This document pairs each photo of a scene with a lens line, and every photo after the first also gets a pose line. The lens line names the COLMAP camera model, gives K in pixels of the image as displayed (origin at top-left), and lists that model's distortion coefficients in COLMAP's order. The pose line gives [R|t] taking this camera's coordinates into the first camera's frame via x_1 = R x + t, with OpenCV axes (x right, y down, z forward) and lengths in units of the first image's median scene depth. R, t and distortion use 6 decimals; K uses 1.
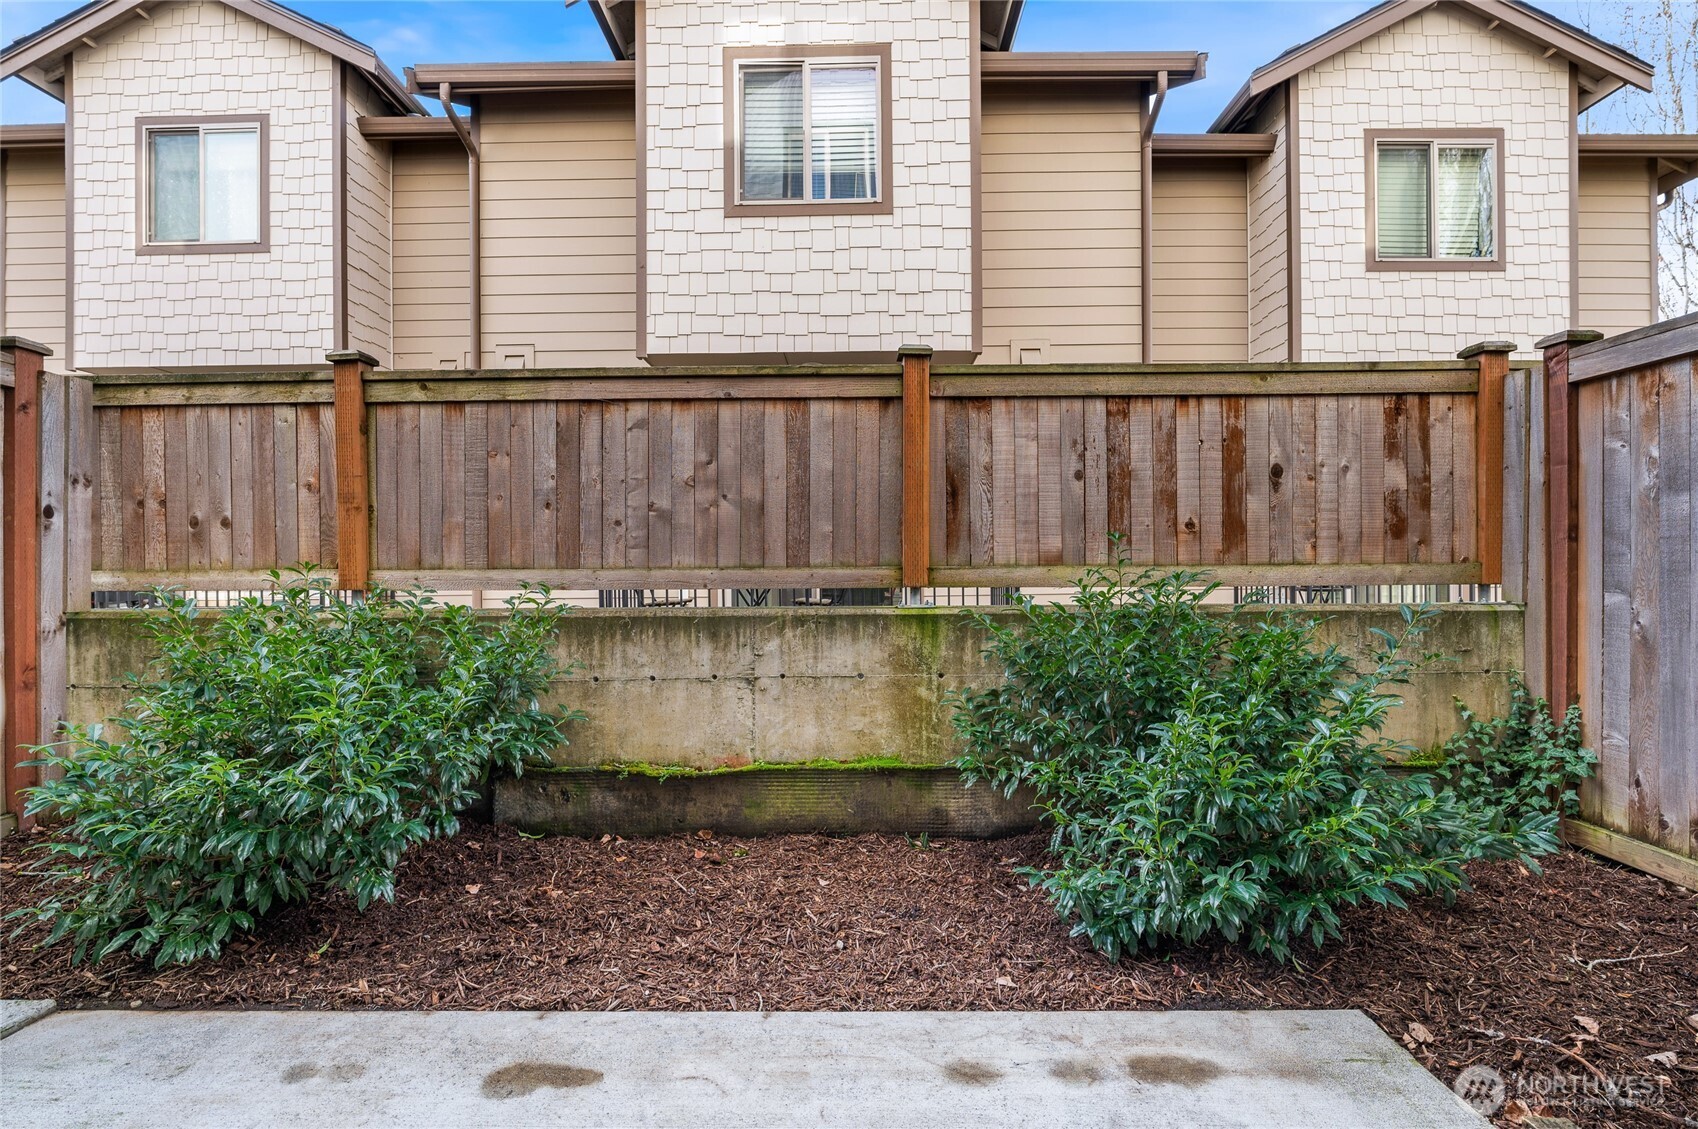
lens RADIAL K [[761.7, 0, 848.3], [0, 761.7, 573.5], [0, 0, 1]] dist [-0.003666, -0.000711]
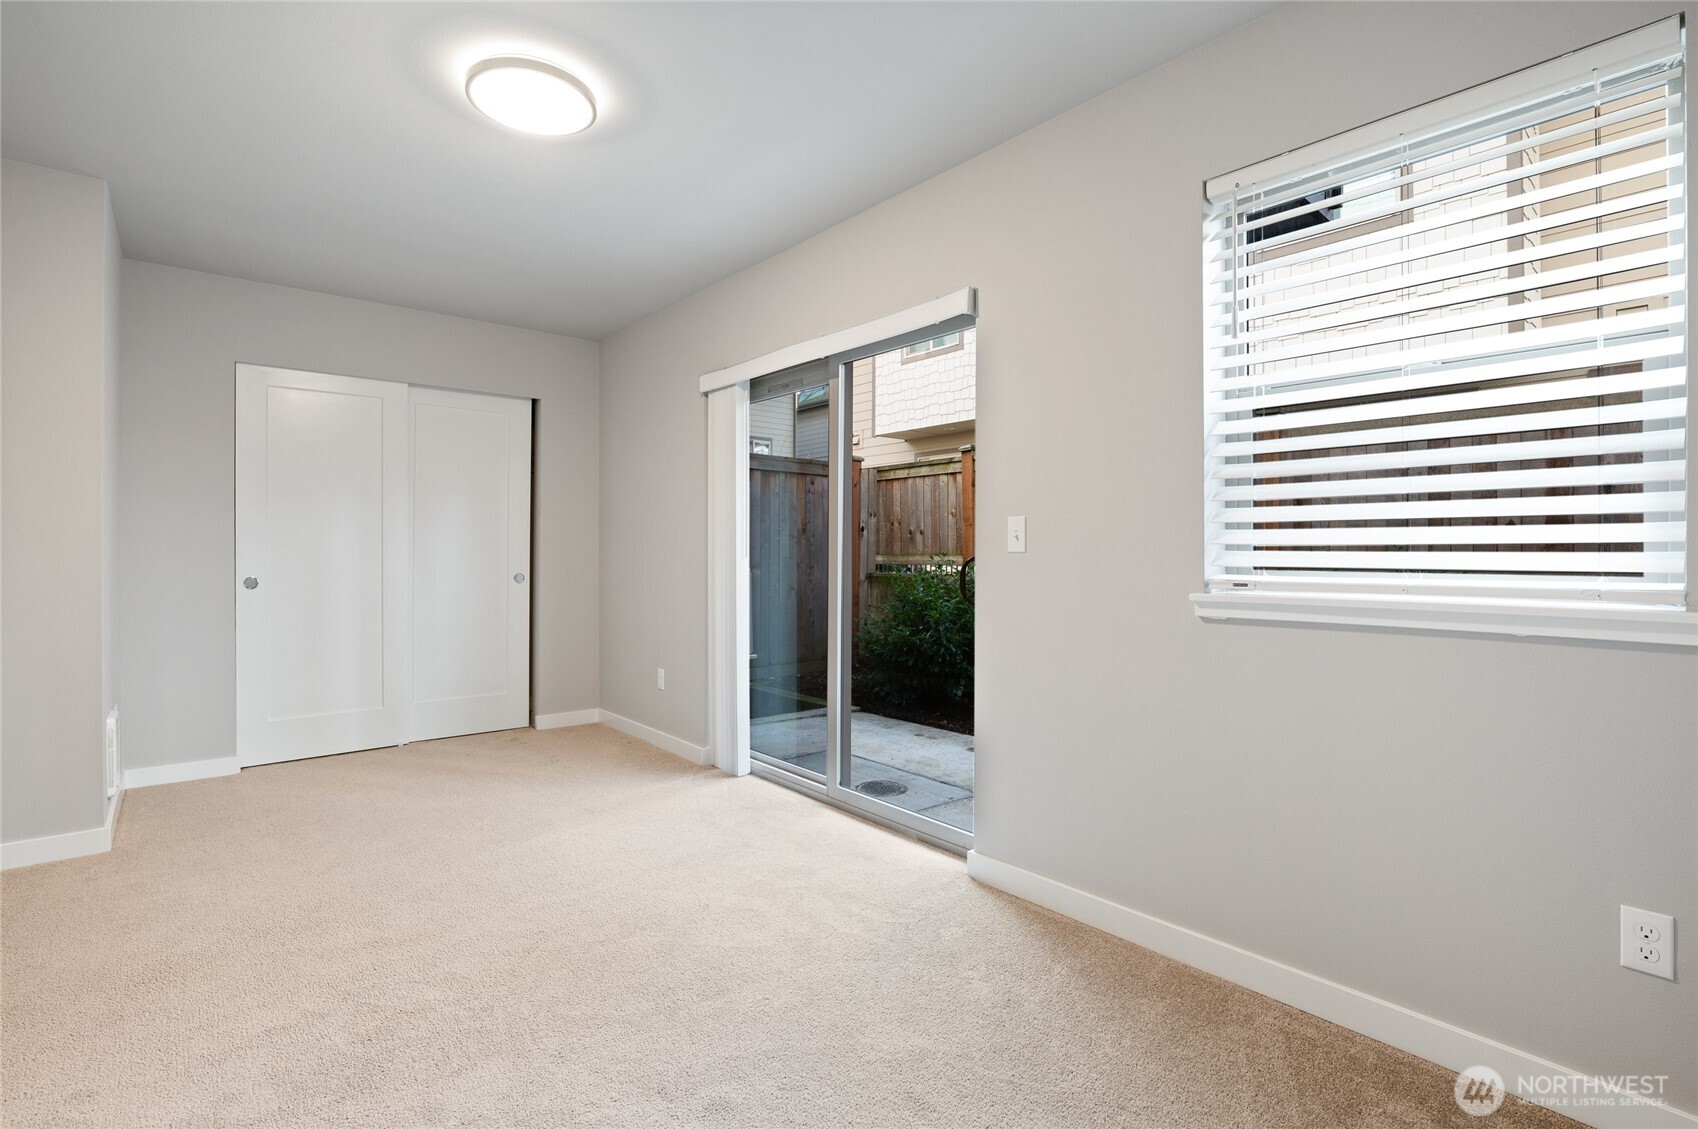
lens RADIAL K [[761.7, 0, 849.1], [0, 761.7, 557.4], [0, 0, 1]] dist [-0.003666, -0.000711]
pose [[0.671086, 0.010388, -0.741307, 0.598376], [-0.006563, 0.999946, 0.008071, -0.013515], [0.741350, -0.000551, 0.671118, -0.550605]]
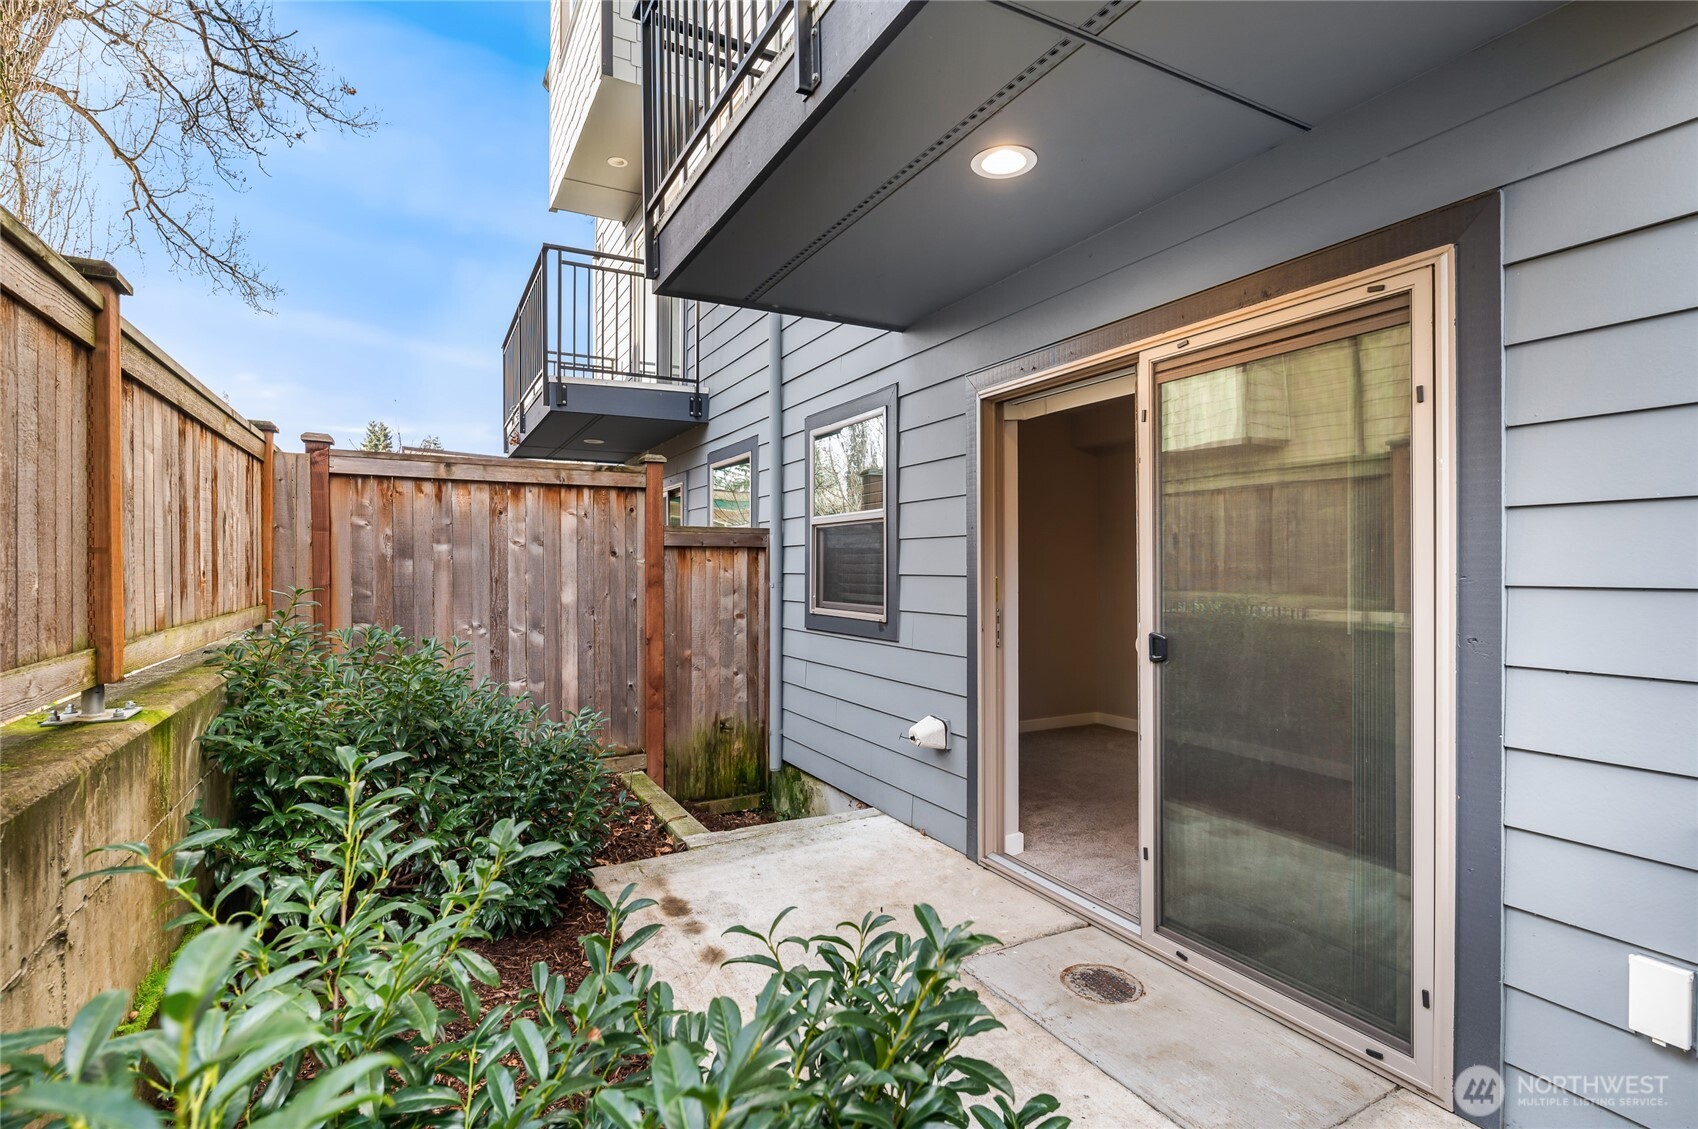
lens RADIAL K [[819.6, 0, 846.8], [0, 819.6, 563.2], [0, 0, 1]] dist [0.001552, 0.000490]
pose [[-0.480774, 0.005212, 0.876829, -0.687357], [0.007884, 0.999968, -0.001621, -0.064063], [-0.876809, 0.006134, -0.480800, 0.748887]]
